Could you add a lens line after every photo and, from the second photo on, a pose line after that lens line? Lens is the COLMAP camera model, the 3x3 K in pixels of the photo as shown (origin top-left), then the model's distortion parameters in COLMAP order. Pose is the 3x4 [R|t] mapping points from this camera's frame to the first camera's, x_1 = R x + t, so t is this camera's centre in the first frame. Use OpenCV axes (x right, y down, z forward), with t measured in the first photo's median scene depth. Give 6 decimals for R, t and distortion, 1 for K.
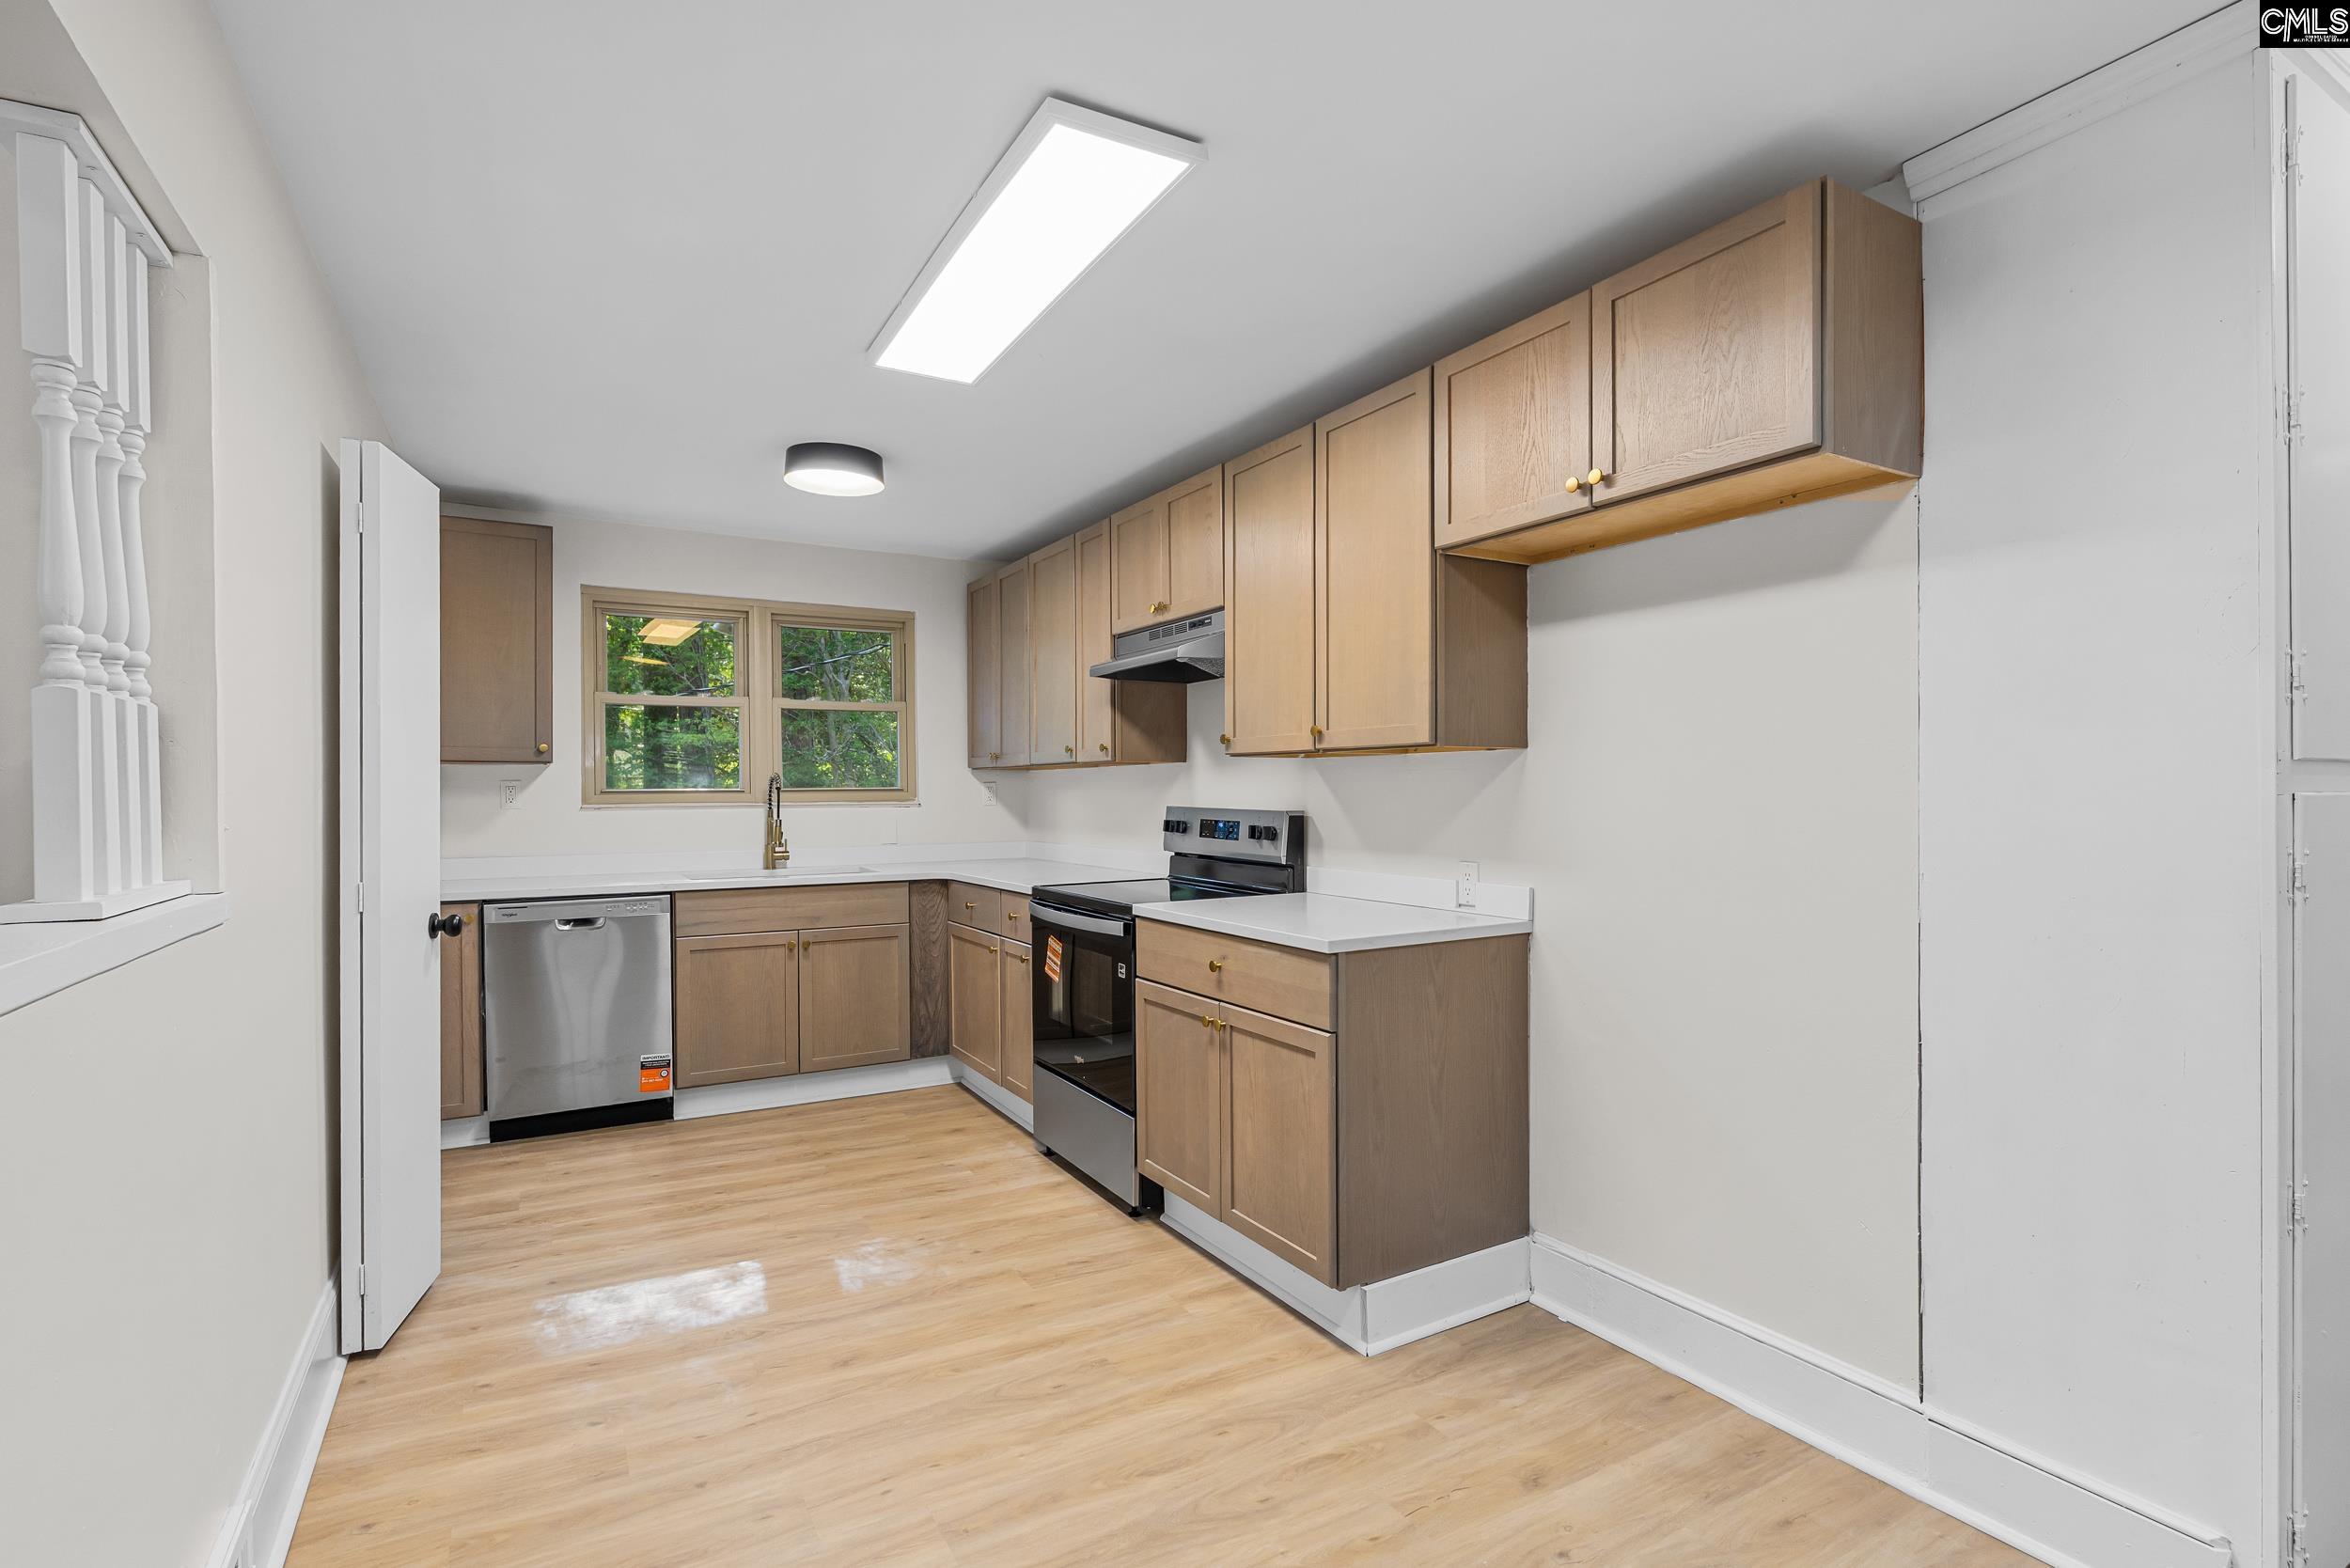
lens RADIAL K [[1097.6, 0, 1162.0], [0, 1097.6, 794.5], [0, 0, 1]] dist [-0.006824, 0.000058]
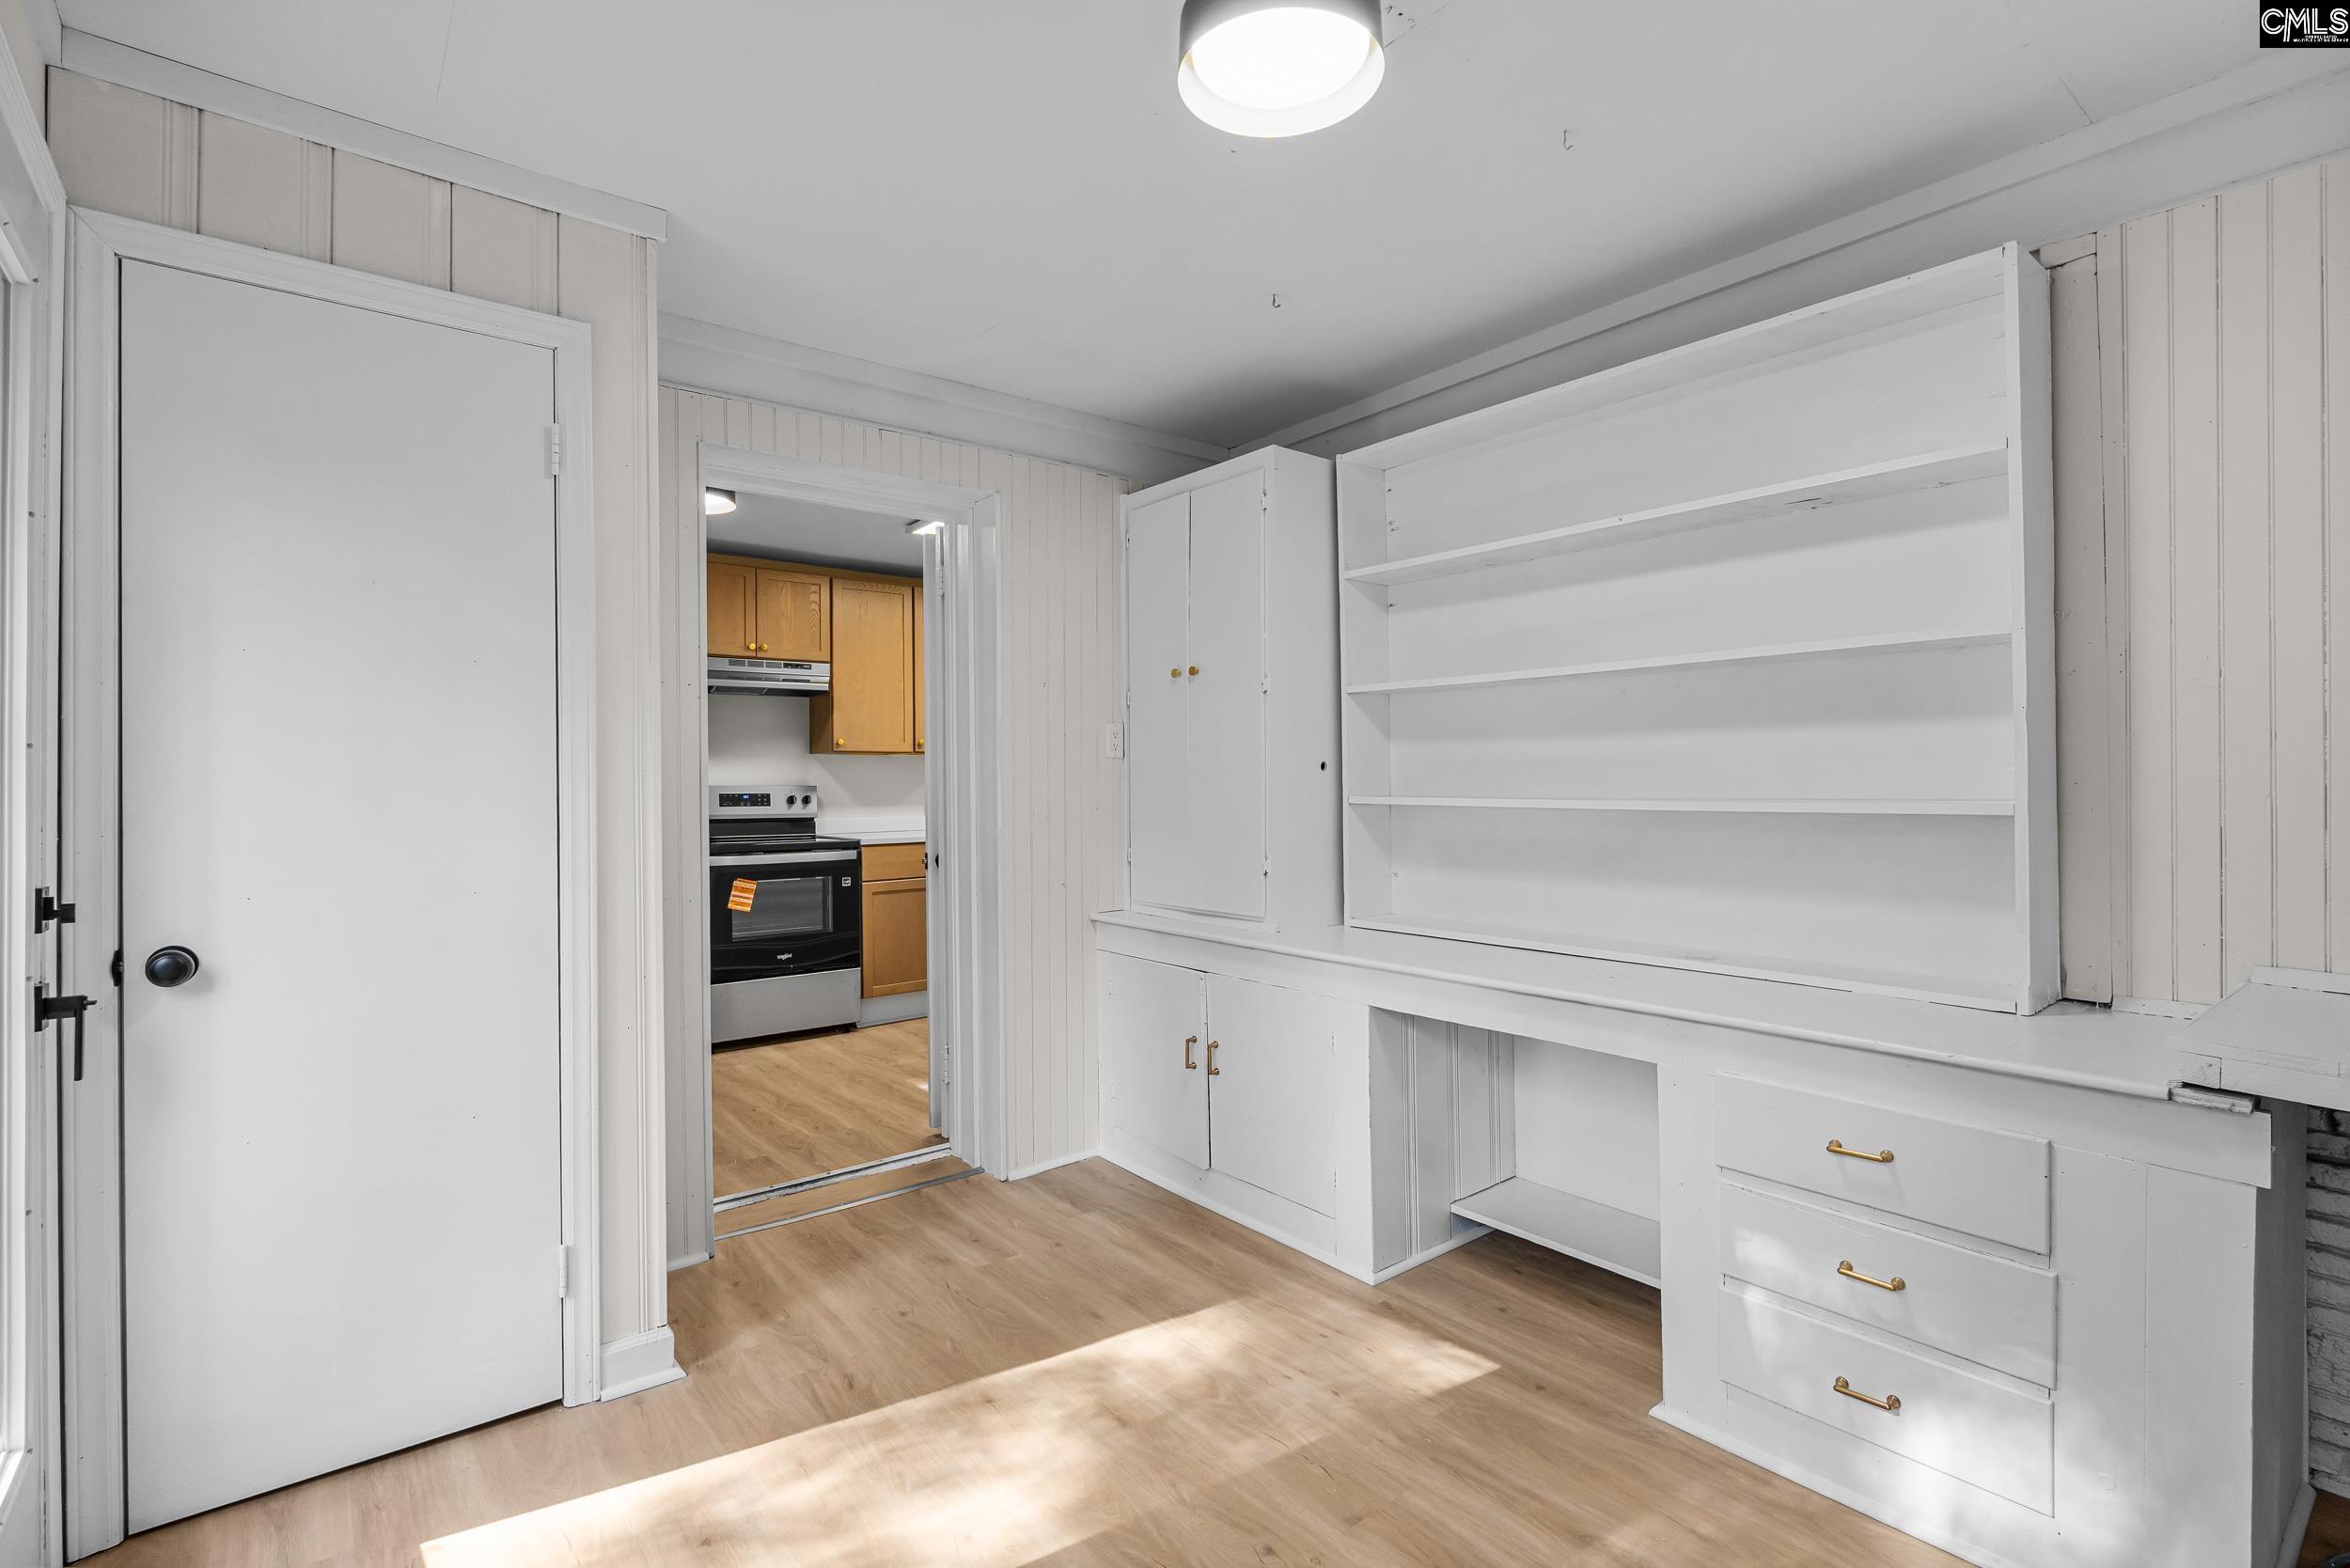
lens RADIAL K [[1097.6, 0, 1173.6], [0, 1097.6, 785.8], [0, 0, 1]] dist [-0.006824, 0.000058]
pose [[-0.157455, 0.004573, 0.987516, -1.654861], [0.017376, 0.999847, -0.001859, 0.028592], [-0.987373, 0.016866, -0.157511, 0.746972]]
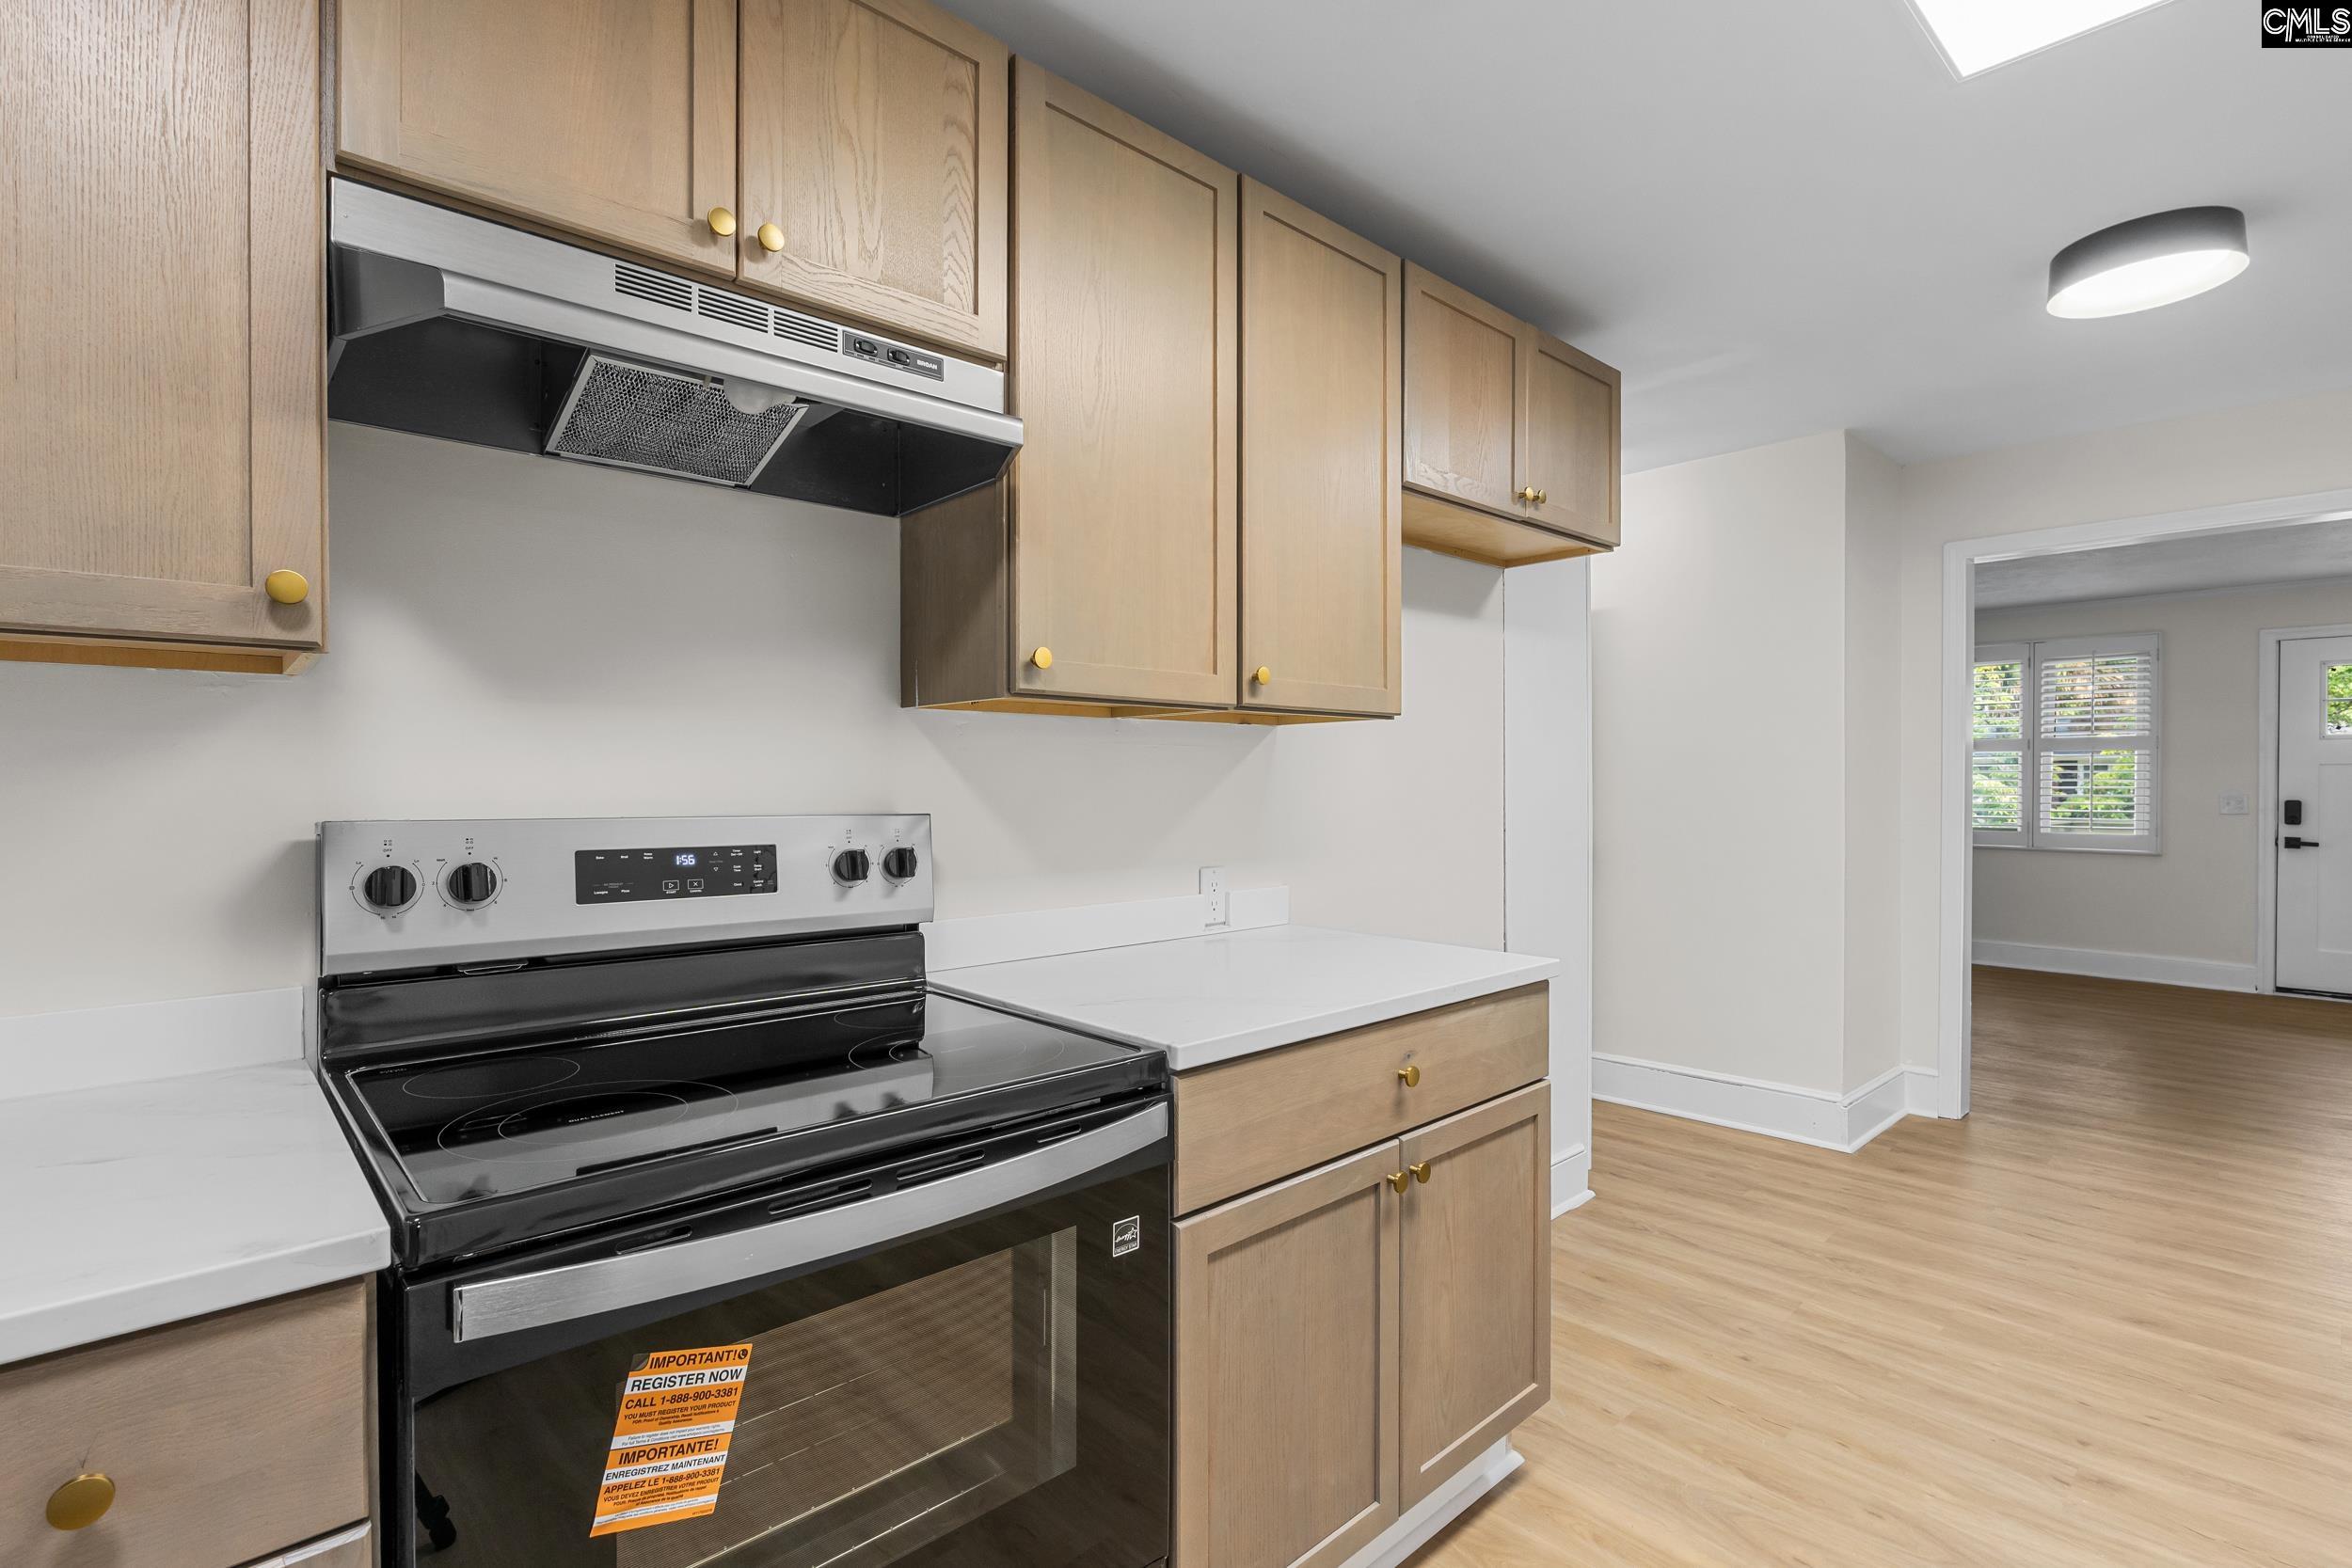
lens RADIAL K [[1098.4, 0, 1176.5], [0, 1098.4, 789.5], [0, 0, 1]] dist [-0.006824, 0.000058]
pose [[-0.222300, -0.002807, 0.974974, -0.397367], [0.008001, 0.999957, 0.004703, 0.003166], [-0.974946, 0.008846, -0.222267, 1.027901]]
